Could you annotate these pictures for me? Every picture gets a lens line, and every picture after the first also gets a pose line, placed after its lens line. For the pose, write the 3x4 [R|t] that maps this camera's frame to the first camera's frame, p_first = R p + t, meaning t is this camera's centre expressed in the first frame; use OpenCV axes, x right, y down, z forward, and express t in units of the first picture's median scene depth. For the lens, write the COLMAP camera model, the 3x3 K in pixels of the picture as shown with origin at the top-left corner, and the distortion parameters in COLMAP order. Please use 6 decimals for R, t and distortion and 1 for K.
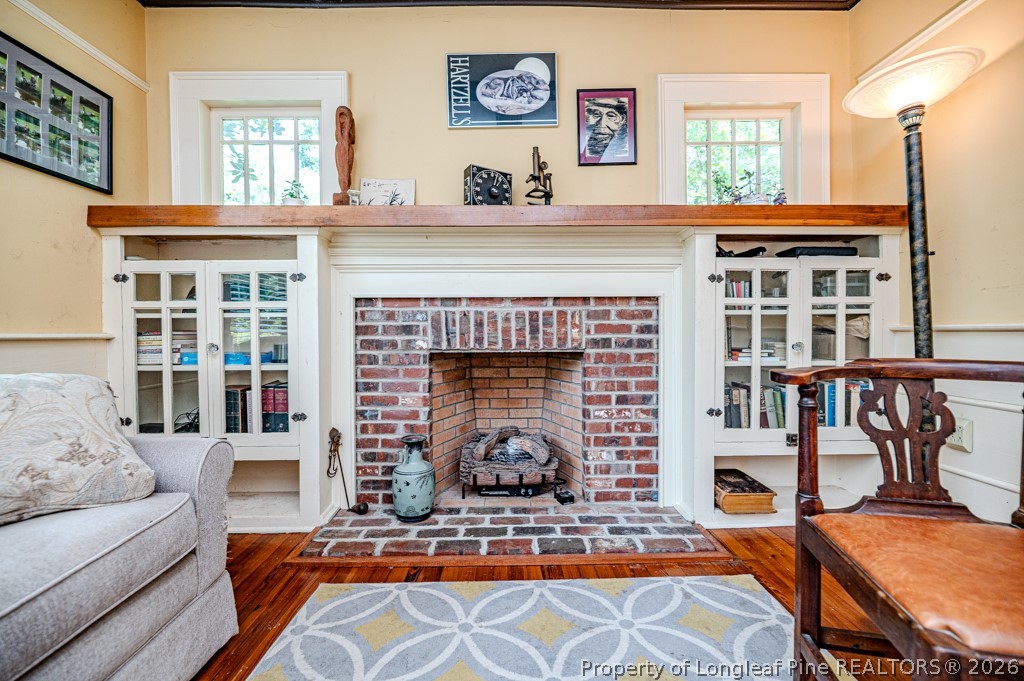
lens RADIAL K [[409.2, 0, 510.8], [0, 409.2, 337.8], [0, 0, 1]] dist [-0.003011, -0.000482]
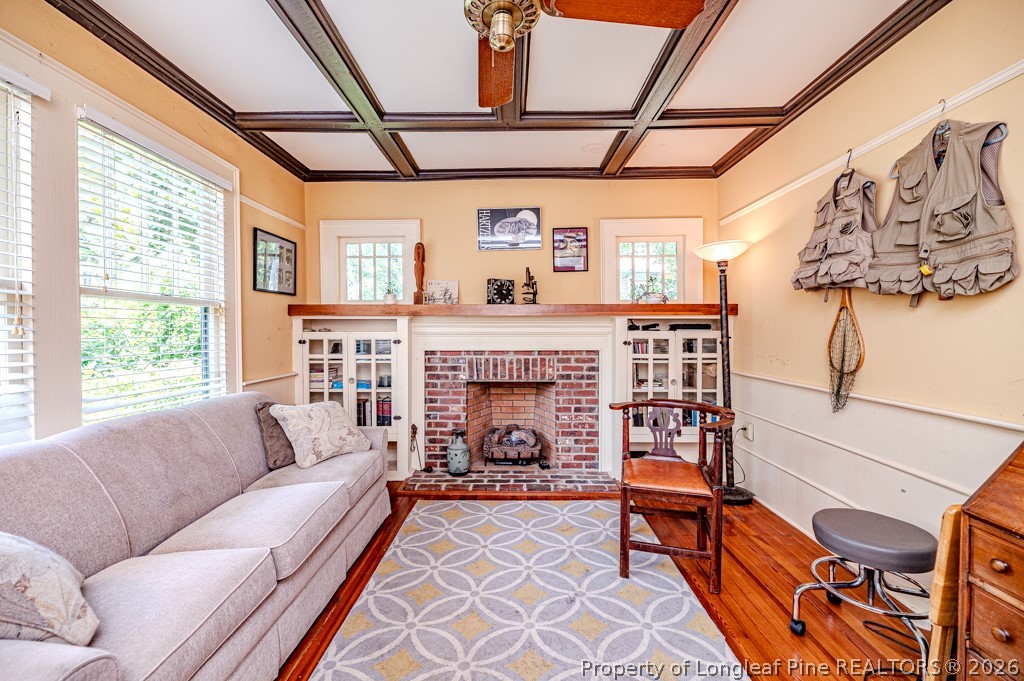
lens RADIAL K [[409.2, 0, 508.6], [0, 409.2, 337.9], [0, 0, 1]] dist [-0.003011, -0.000482]
pose [[0.999549, 0.005387, -0.029557, 0.032198], [-0.005162, 0.999957, 0.007673, -0.174198], [0.029597, -0.007517, 0.999534, -0.782310]]
